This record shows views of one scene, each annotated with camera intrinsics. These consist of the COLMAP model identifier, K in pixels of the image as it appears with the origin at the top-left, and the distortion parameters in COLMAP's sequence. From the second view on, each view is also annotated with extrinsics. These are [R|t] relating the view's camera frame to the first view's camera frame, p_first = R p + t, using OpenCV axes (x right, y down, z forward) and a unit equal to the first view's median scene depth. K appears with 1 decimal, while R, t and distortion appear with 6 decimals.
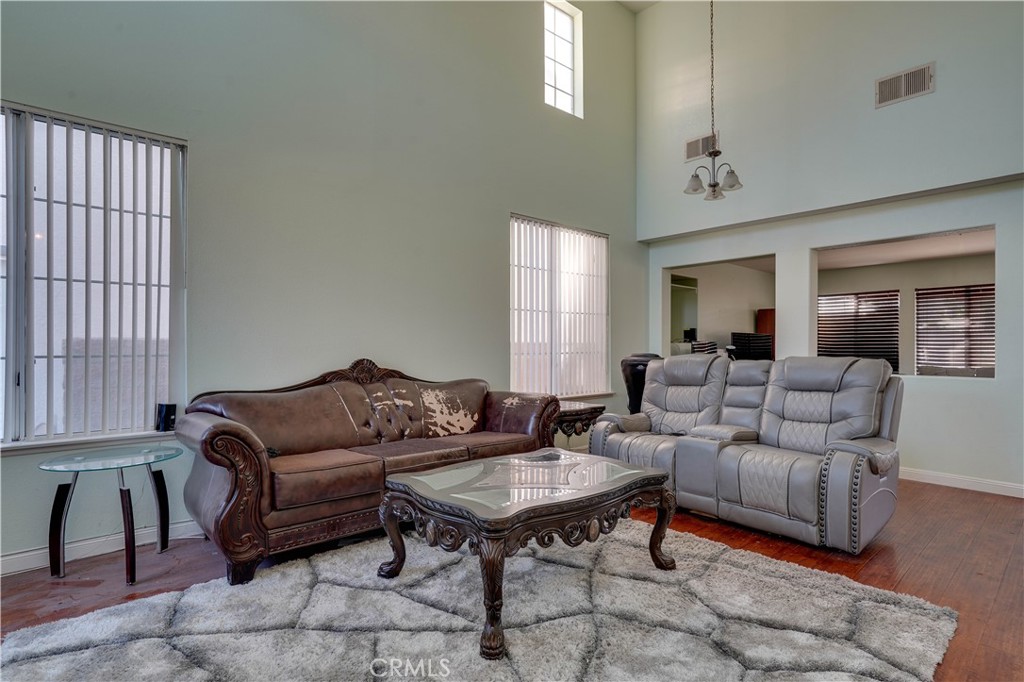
lens RADIAL K [[485.4, 0, 506.6], [0, 485.4, 345.2], [0, 0, 1]] dist [-0.044164, 0.014485]
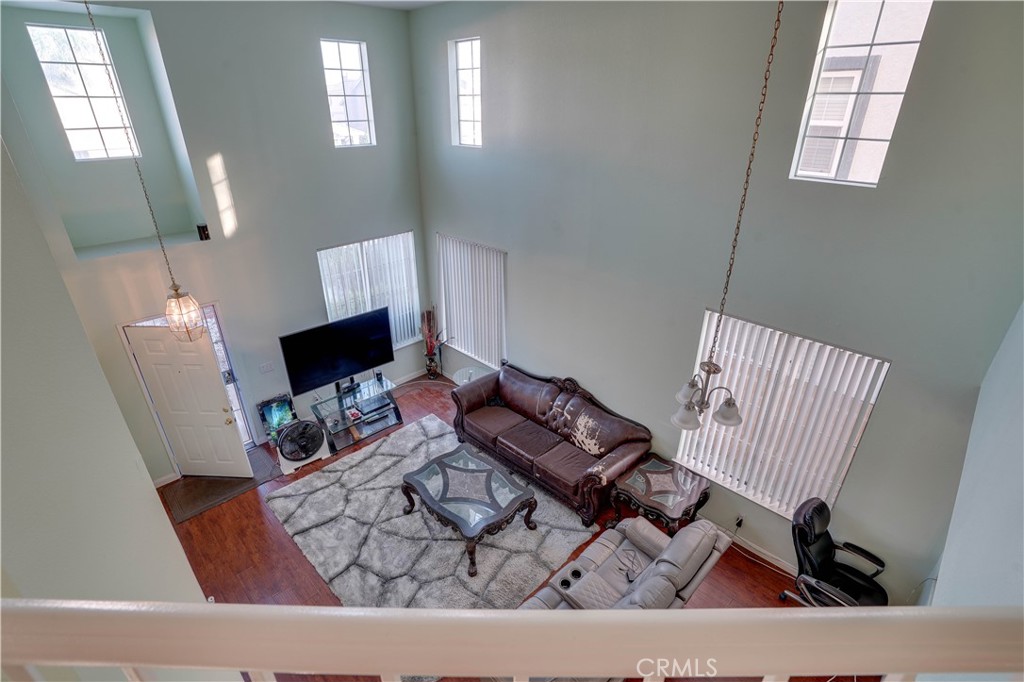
lens RADIAL K [[485.4, 0, 516.3], [0, 485.4, 347.3], [0, 0, 1]] dist [-0.044164, 0.014485]
pose [[0.101601, 0.445218, -0.889639, 1.093199], [-0.013359, 0.894797, 0.446274, -0.790316], [0.994736, -0.033457, 0.096860, 0.659205]]
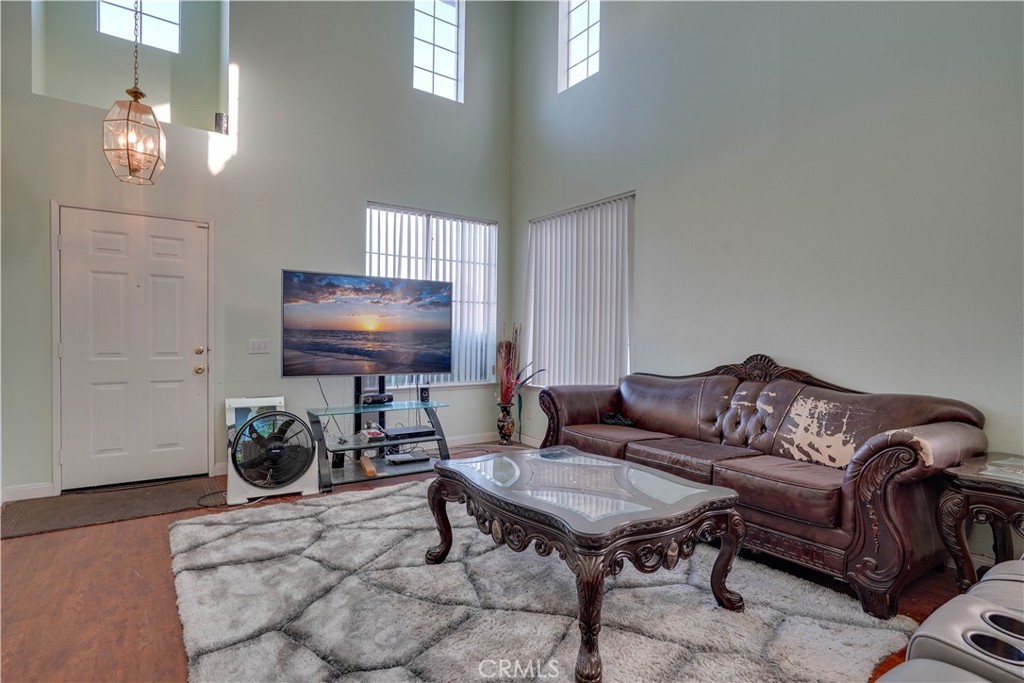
lens RADIAL K [[512.4, 0, 519.2], [0, 512.4, 346.4], [0, 0, 1]] dist [-0.035615, 0.009371]
pose [[-0.051477, 0.011027, -0.998613, 0.667325], [-0.018376, 0.999759, 0.011986, 0.010314], [0.998505, 0.018968, -0.051262, 0.602244]]
